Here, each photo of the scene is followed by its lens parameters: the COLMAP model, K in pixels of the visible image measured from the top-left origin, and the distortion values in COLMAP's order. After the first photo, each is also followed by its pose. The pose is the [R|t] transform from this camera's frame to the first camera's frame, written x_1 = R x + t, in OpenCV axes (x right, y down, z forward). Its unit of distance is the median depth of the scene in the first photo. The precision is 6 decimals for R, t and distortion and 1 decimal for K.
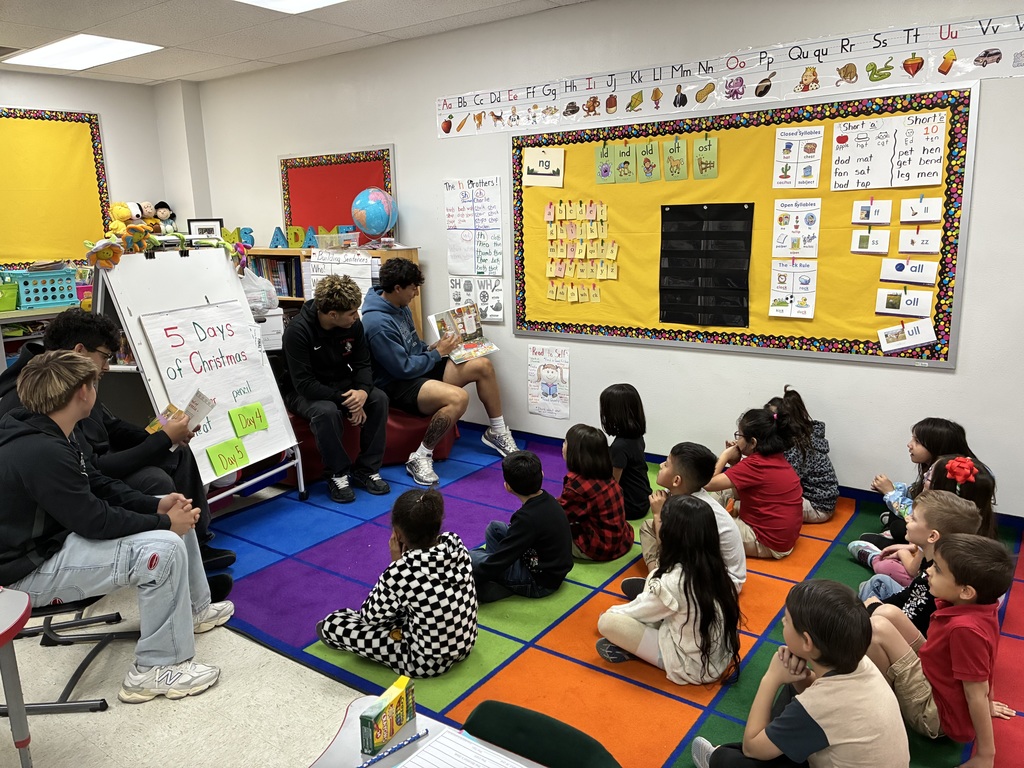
lens RADIAL K [[777.0, 0, 511.6], [0, 777.0, 386.6], [0, 0, 1]] dist [-0.003782, -0.011261]
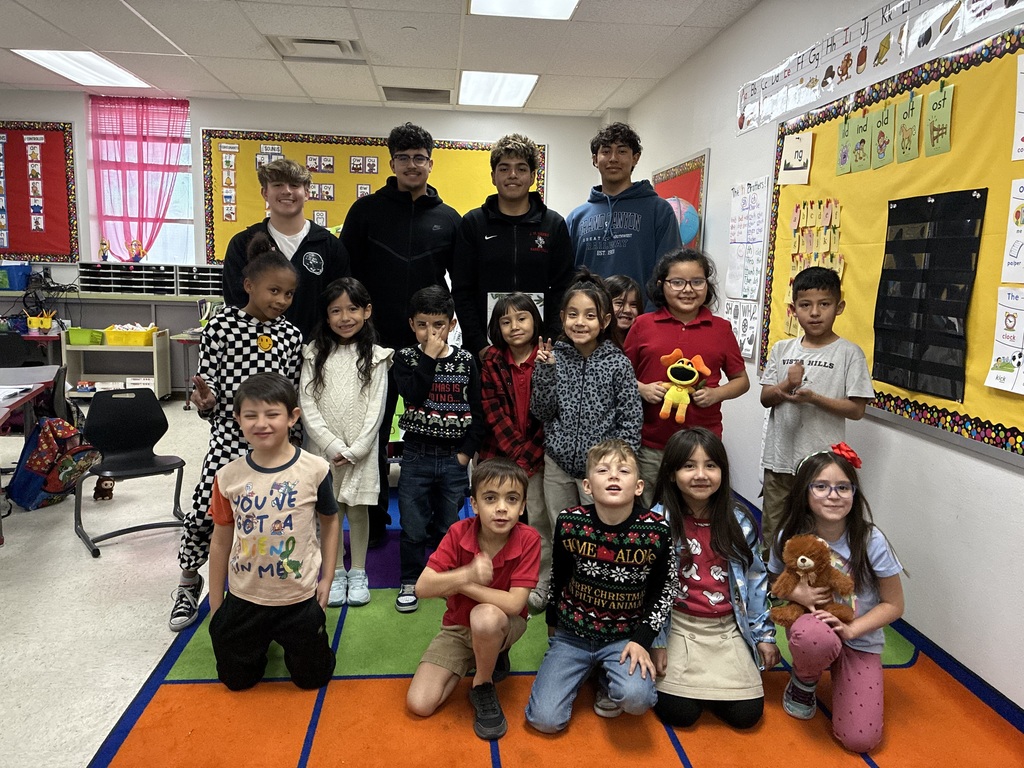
lens RADIAL K [[777.0, 0, 512.3], [0, 777.0, 379.7], [0, 0, 1]] dist [-0.003782, -0.011261]
pose [[0.667100, 0.141200, -0.731464, 0.482436], [-0.183920, 0.982696, 0.021962, -0.042266], [0.721908, 0.119880, 0.681526, 0.348433]]
